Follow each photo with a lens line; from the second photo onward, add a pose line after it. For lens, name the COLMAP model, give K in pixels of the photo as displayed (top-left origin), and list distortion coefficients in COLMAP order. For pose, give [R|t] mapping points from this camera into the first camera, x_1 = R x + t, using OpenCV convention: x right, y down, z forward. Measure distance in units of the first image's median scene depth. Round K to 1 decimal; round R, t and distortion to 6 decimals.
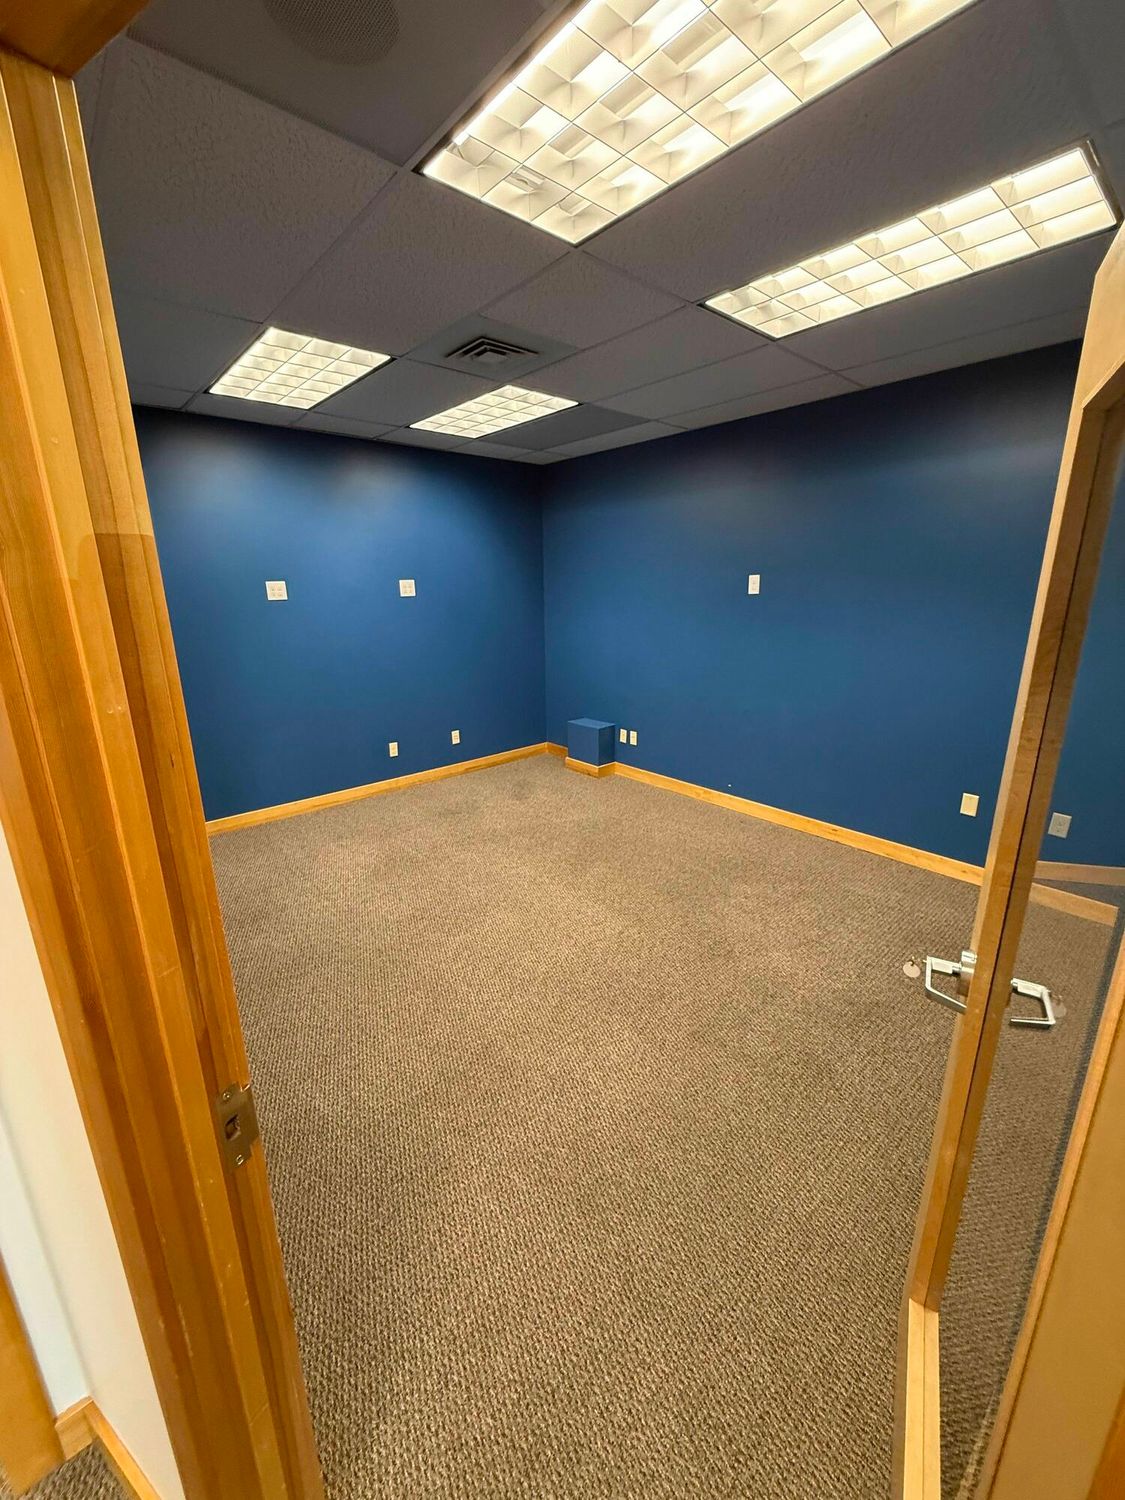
lens RADIAL K [[599.7, 0, 564.8], [0, 599.7, 750.7], [0, 0, 1]] dist [0.002579, 0.000074]
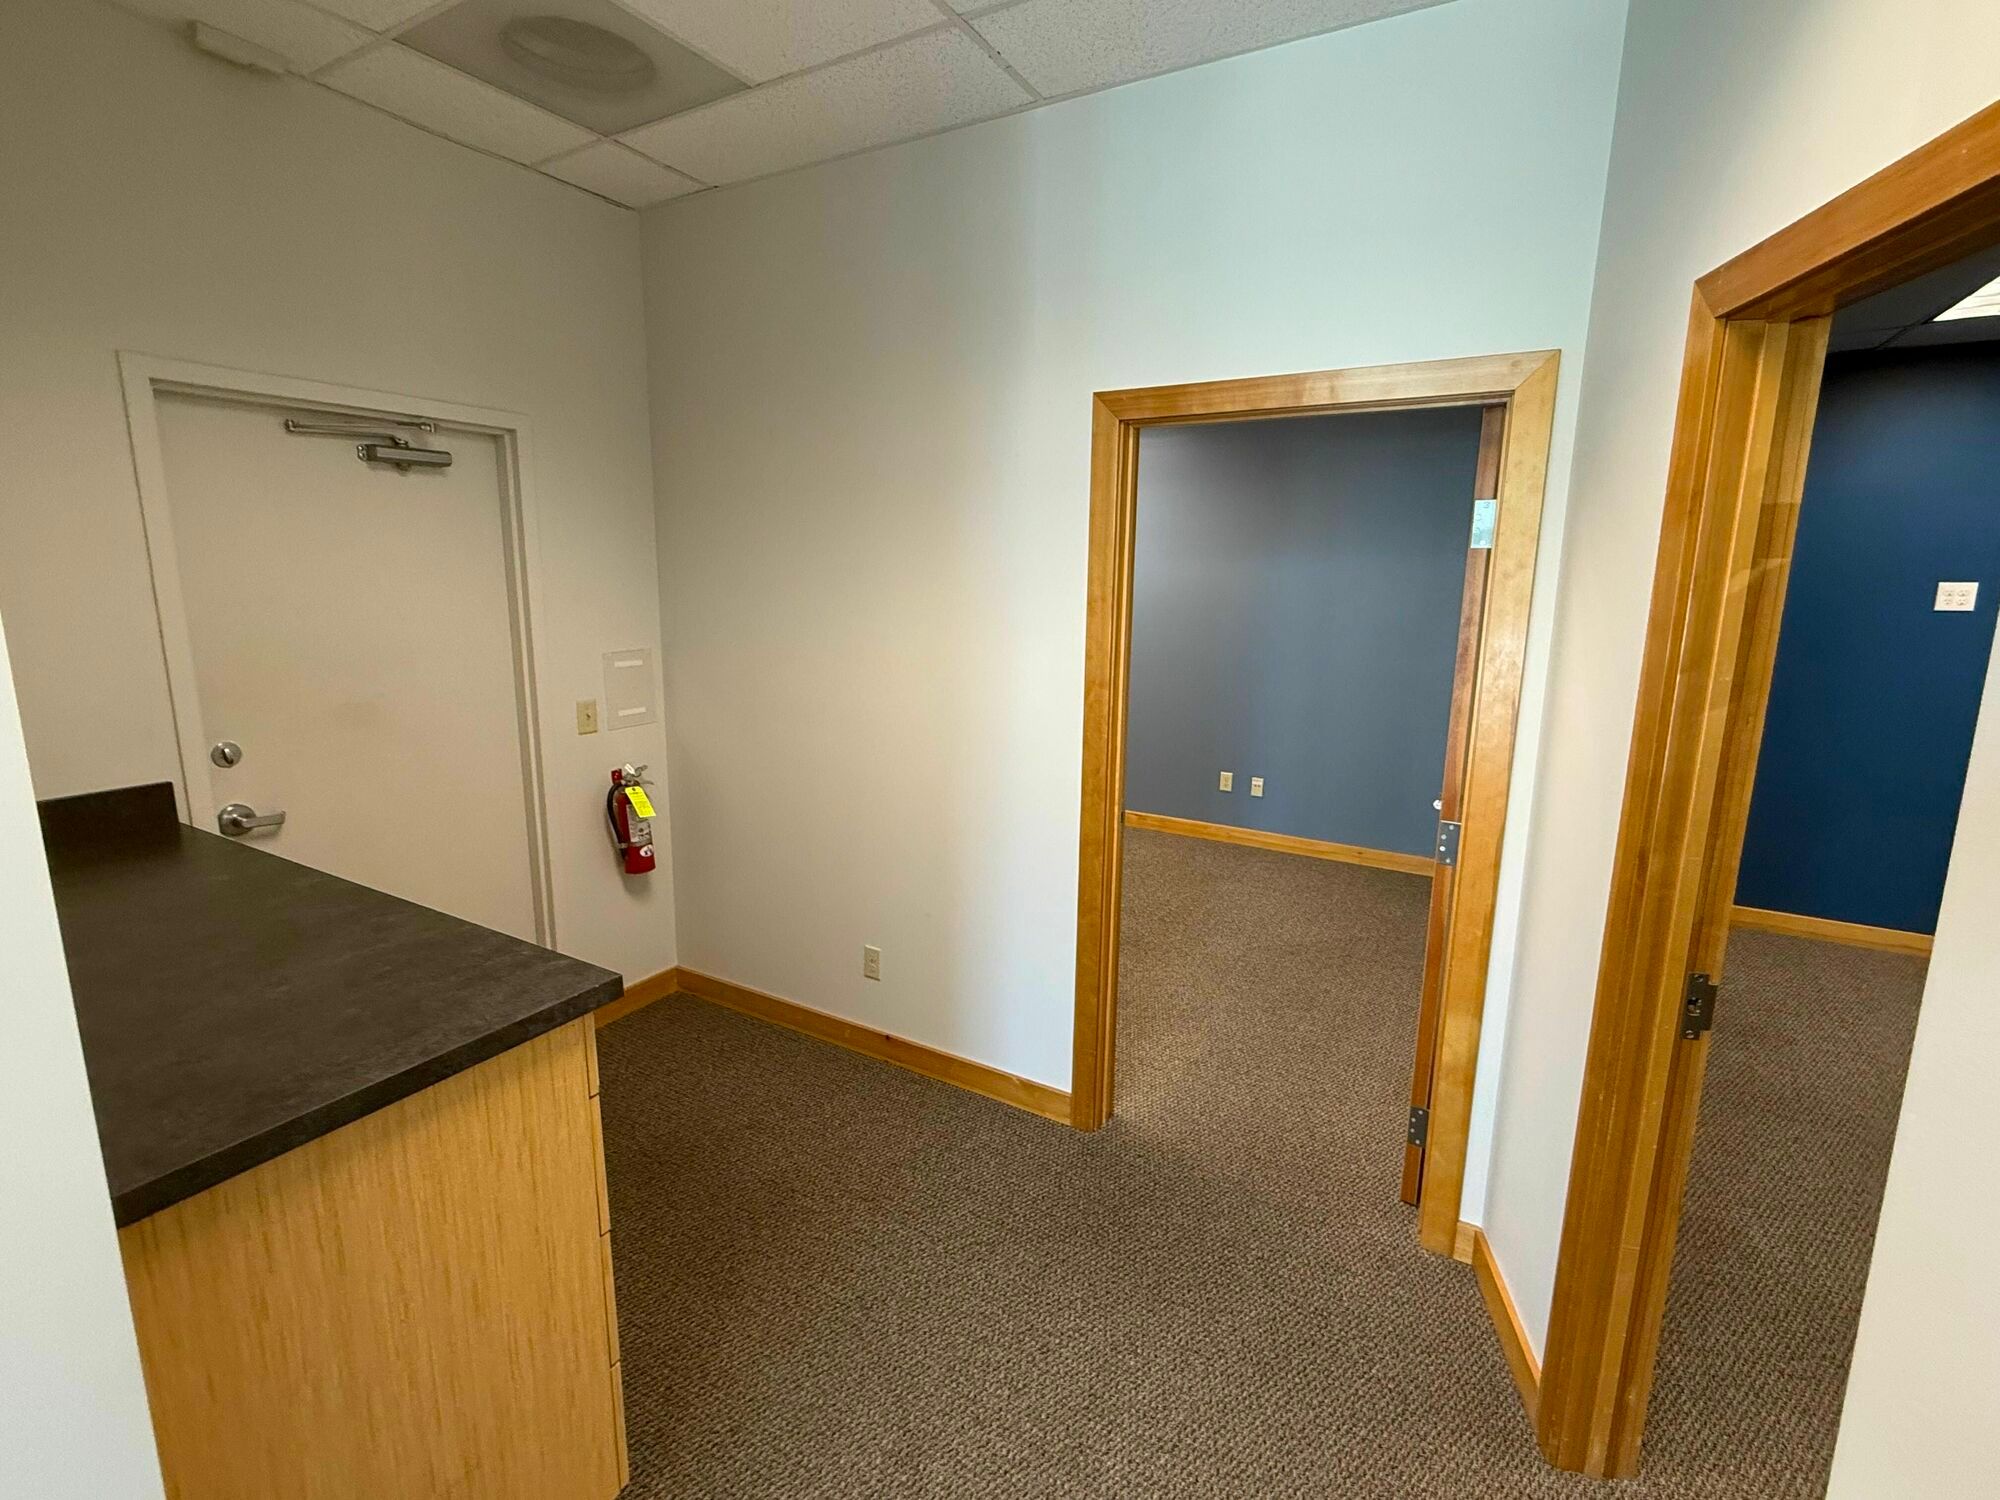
lens RADIAL K [[929.1, 0, 1006.6], [0, 929.1, 751.0], [0, 0, 1]] dist [-0.000408, 0.000085]
pose [[0.319984, 0.192410, -0.927679, 0.158329], [-0.265825, 0.958062, 0.107020, 0.058342], [0.909366, 0.212356, 0.357712, -0.257257]]
